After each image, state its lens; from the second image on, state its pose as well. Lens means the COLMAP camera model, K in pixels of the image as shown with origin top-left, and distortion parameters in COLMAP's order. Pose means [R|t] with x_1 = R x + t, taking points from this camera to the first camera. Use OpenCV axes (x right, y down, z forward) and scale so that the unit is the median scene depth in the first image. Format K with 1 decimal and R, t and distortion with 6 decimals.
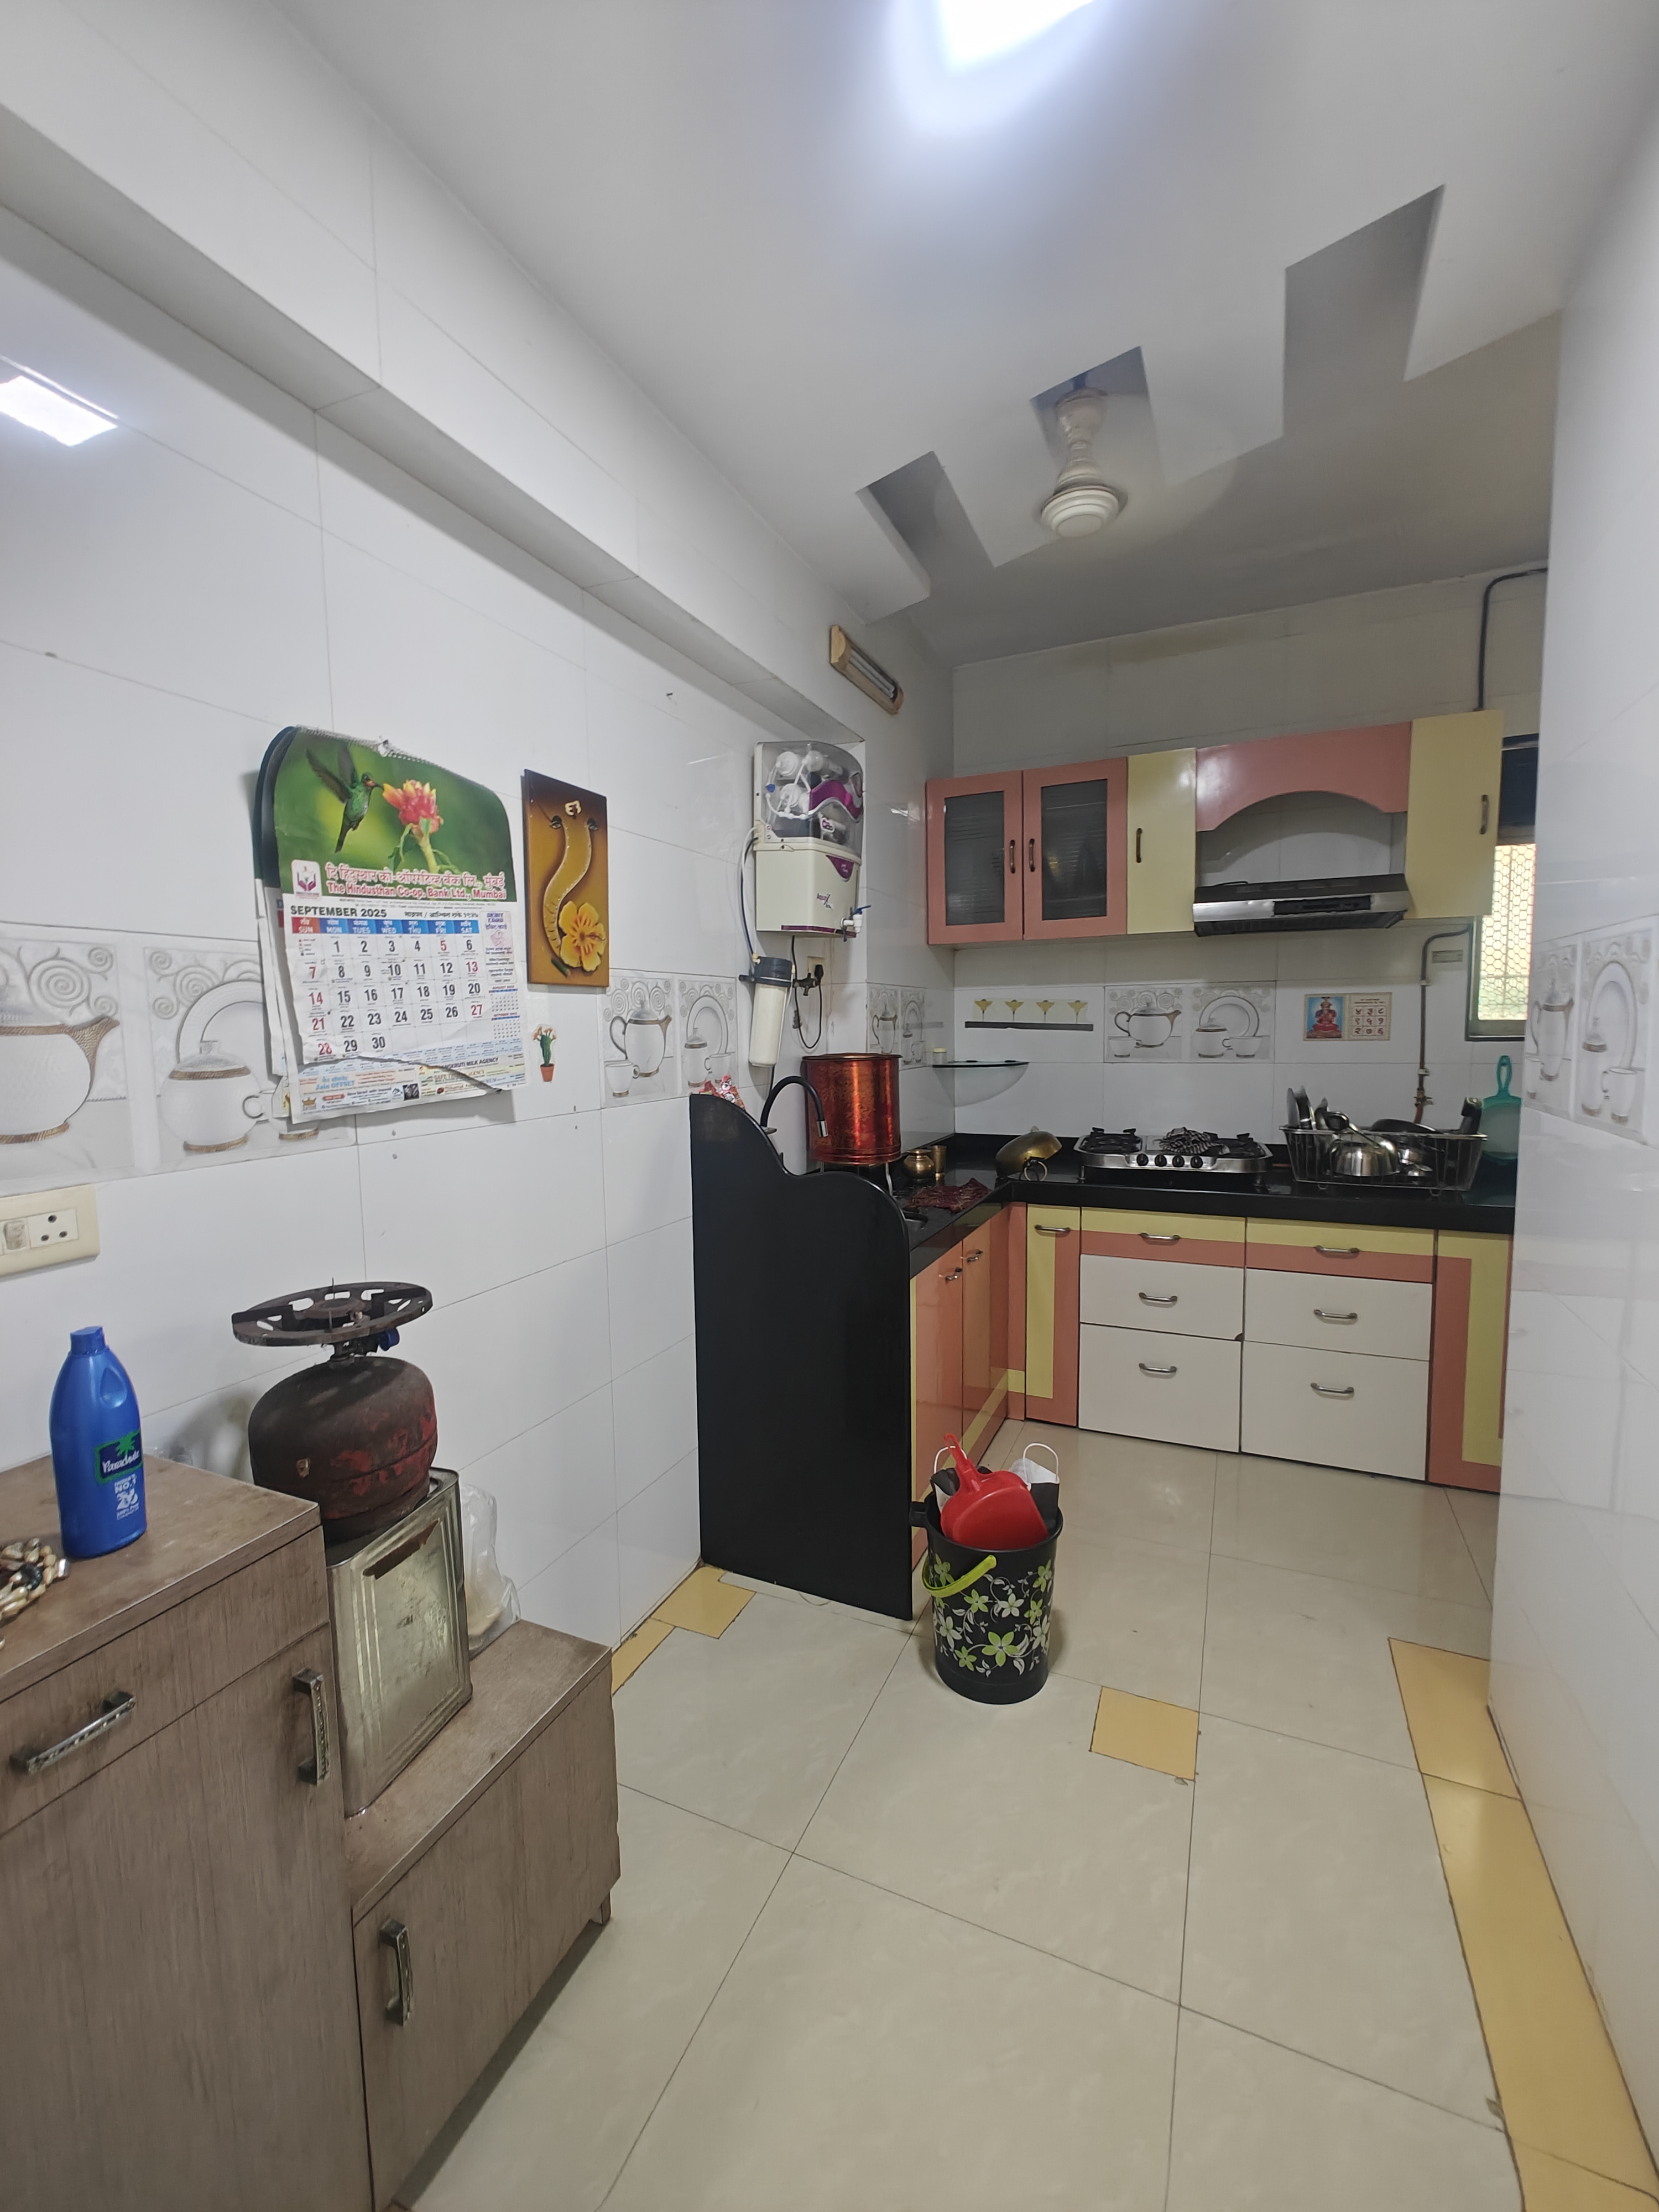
lens RADIAL K [[901.7, 0, 839.9], [0, 901.7, 1101.2], [0, 0, 1]] dist [-0.000049, 0.000430]
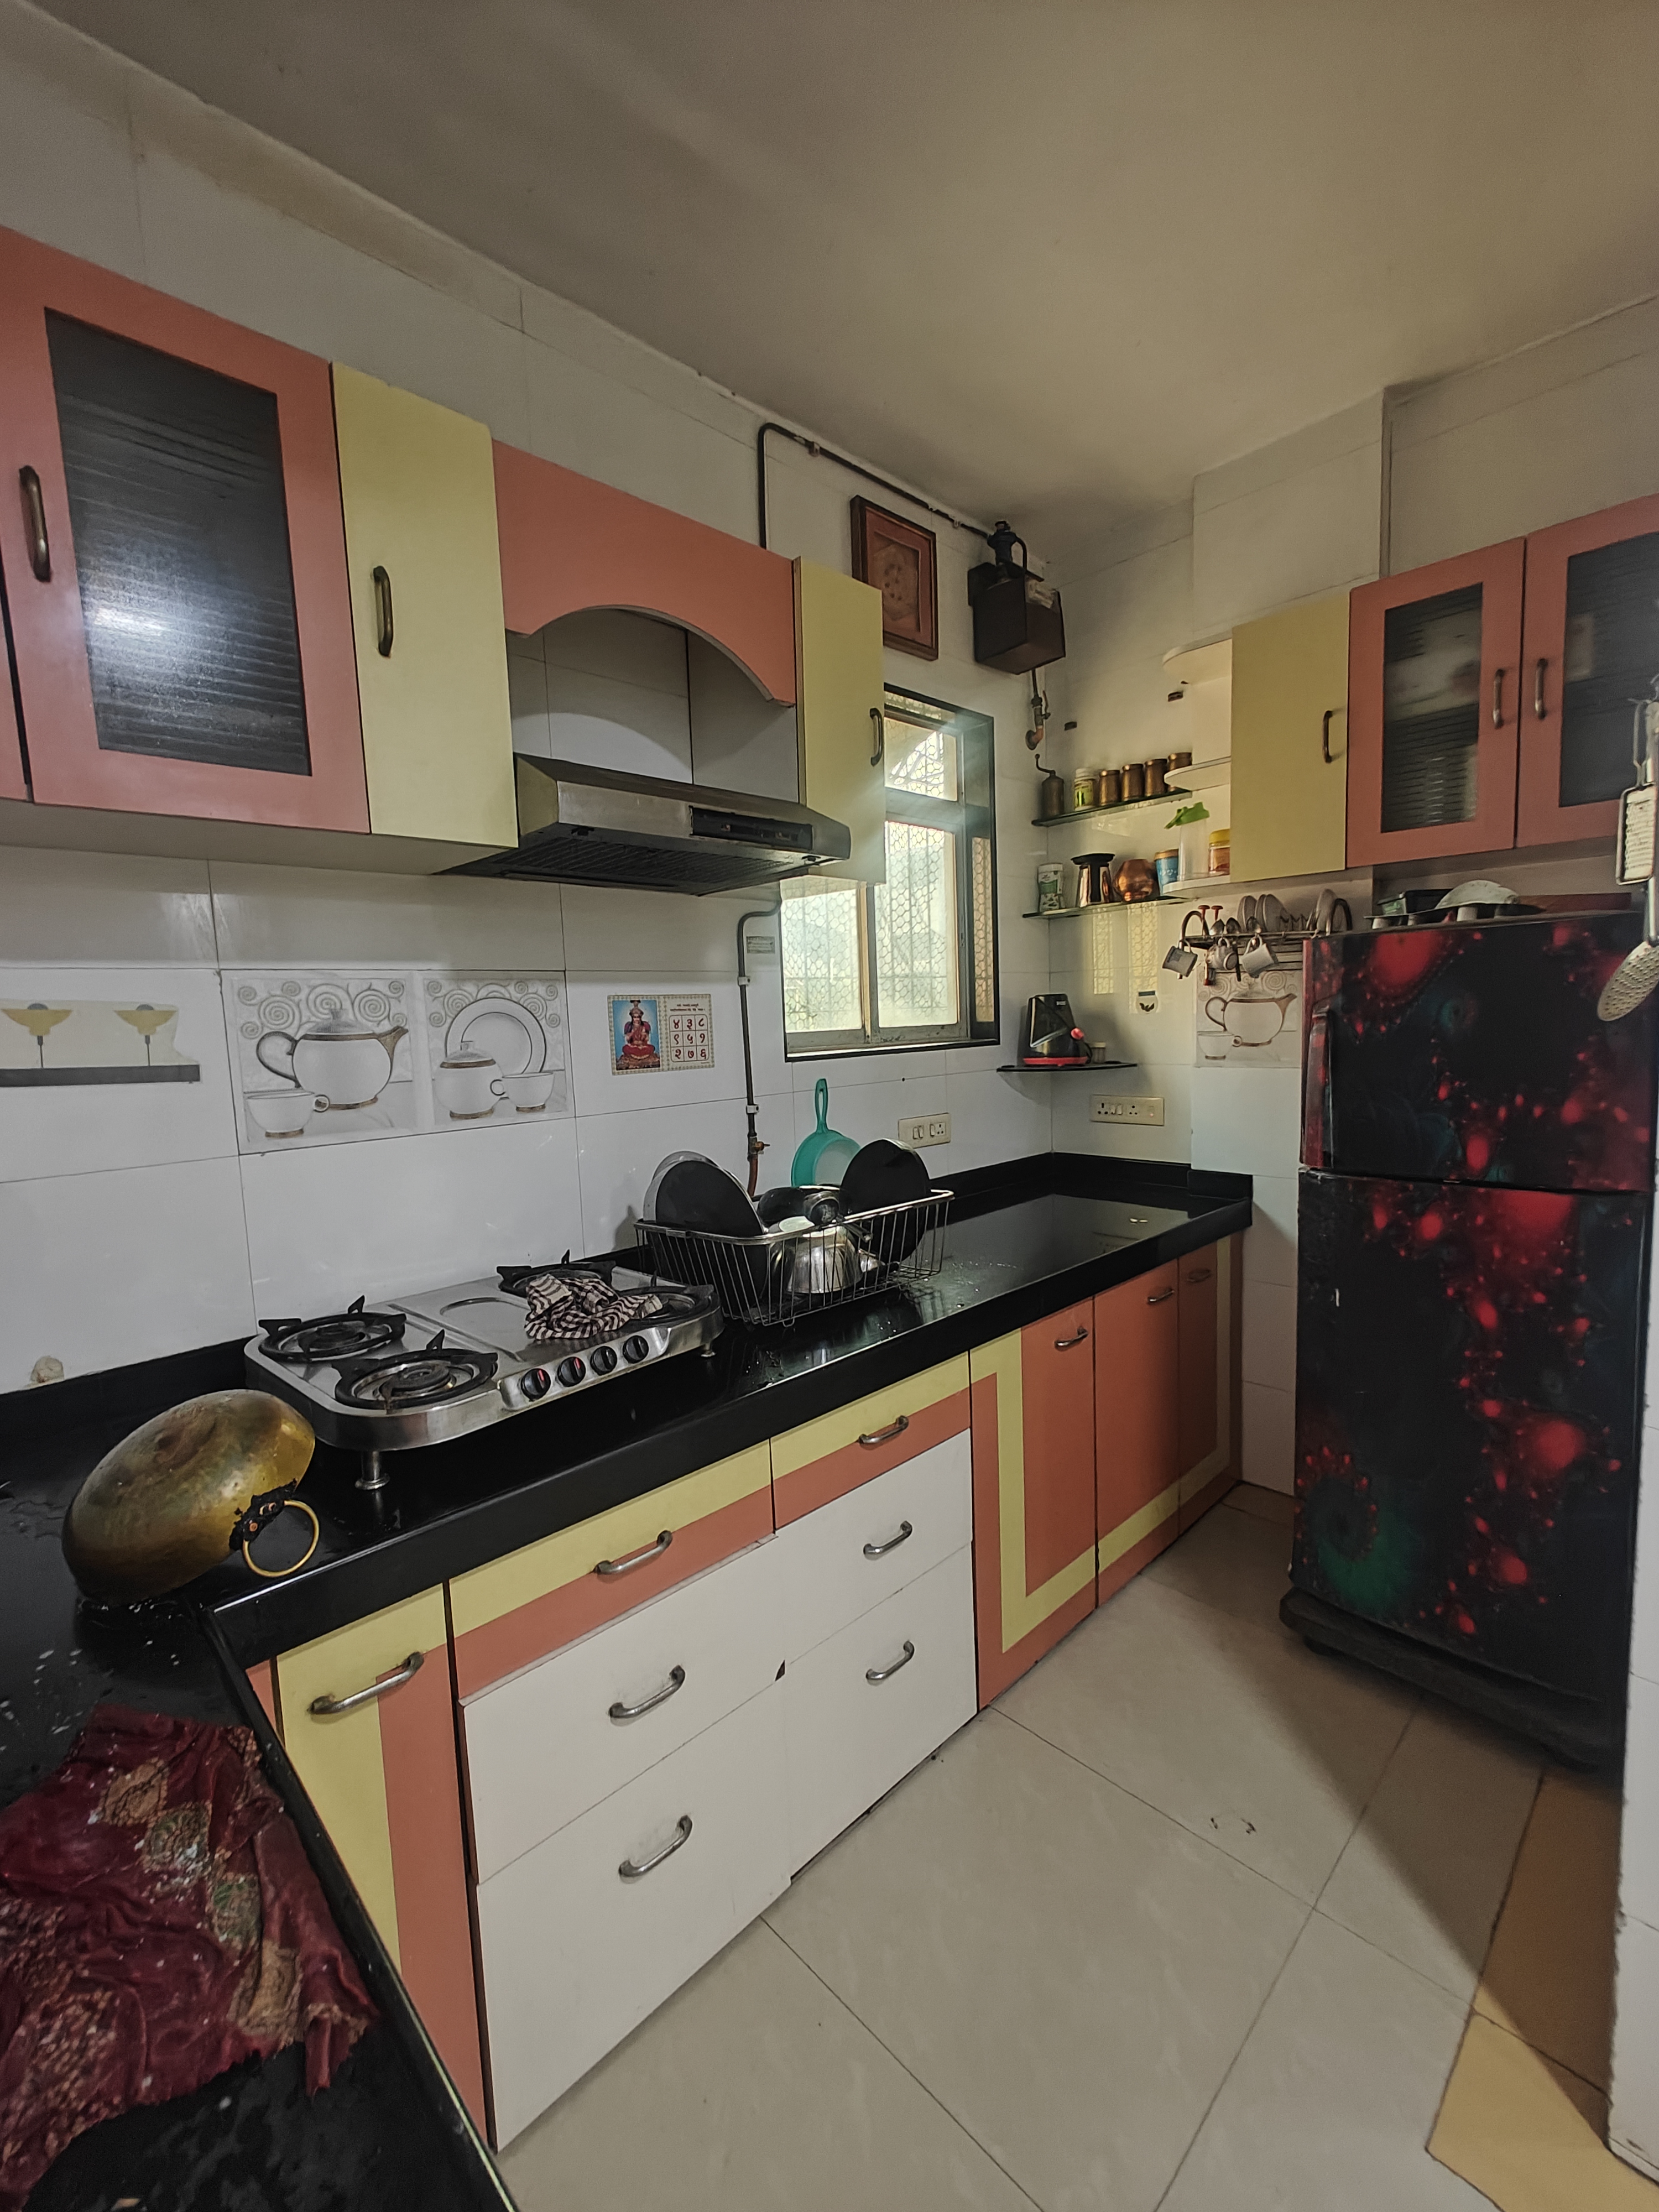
lens RADIAL K [[933.2, 0, 823.3], [0, 933.2, 1110.5], [0, 0, 1]] dist [-0.001501, 0.000043]
pose [[0.378986, -0.092631, 0.920755, 0.006063], [0.113855, 0.992086, 0.052944, -0.106494], [-0.918372, 0.084767, 0.386533, 1.129414]]
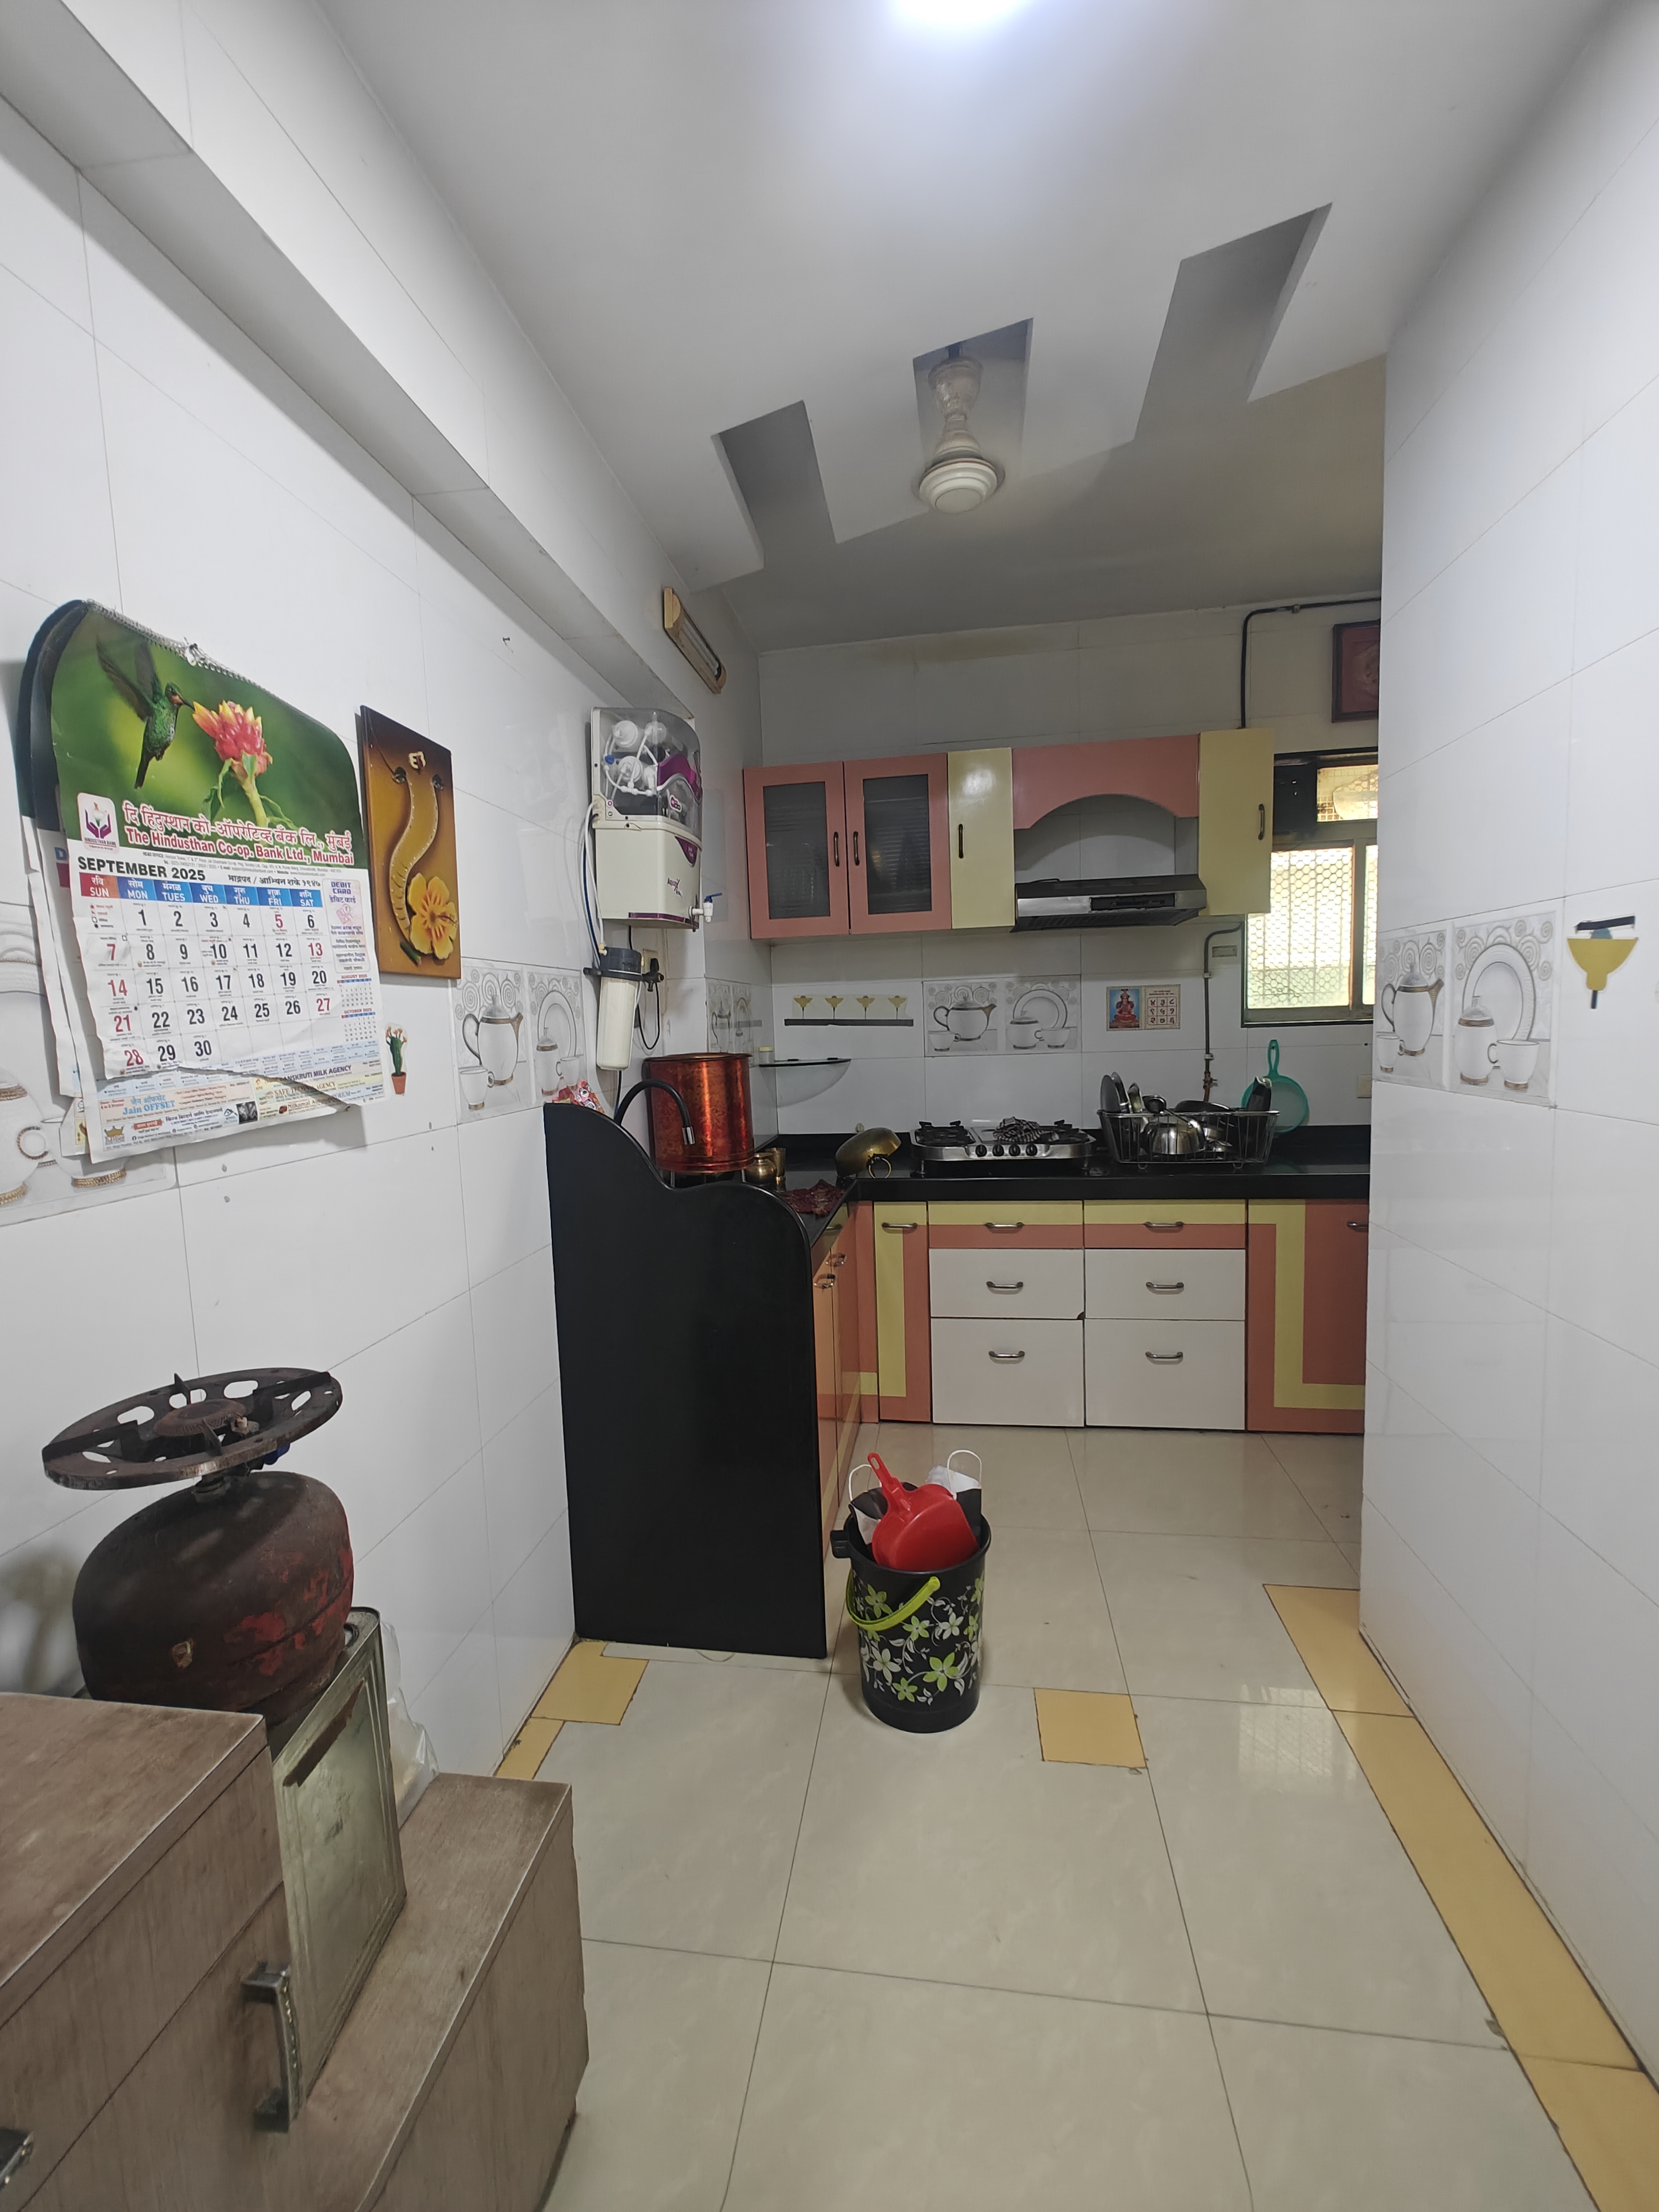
lens RADIAL K [[899.6, 0, 822.0], [0, 899.6, 1102.8], [0, 0, 1]] dist [-0.000509, 0.000668]
pose [[0.964803, -0.042406, 0.259532, -0.157335], [0.042932, 0.999071, 0.003644, -0.000490], [-0.259445, 0.007626, 0.965728, 0.110117]]
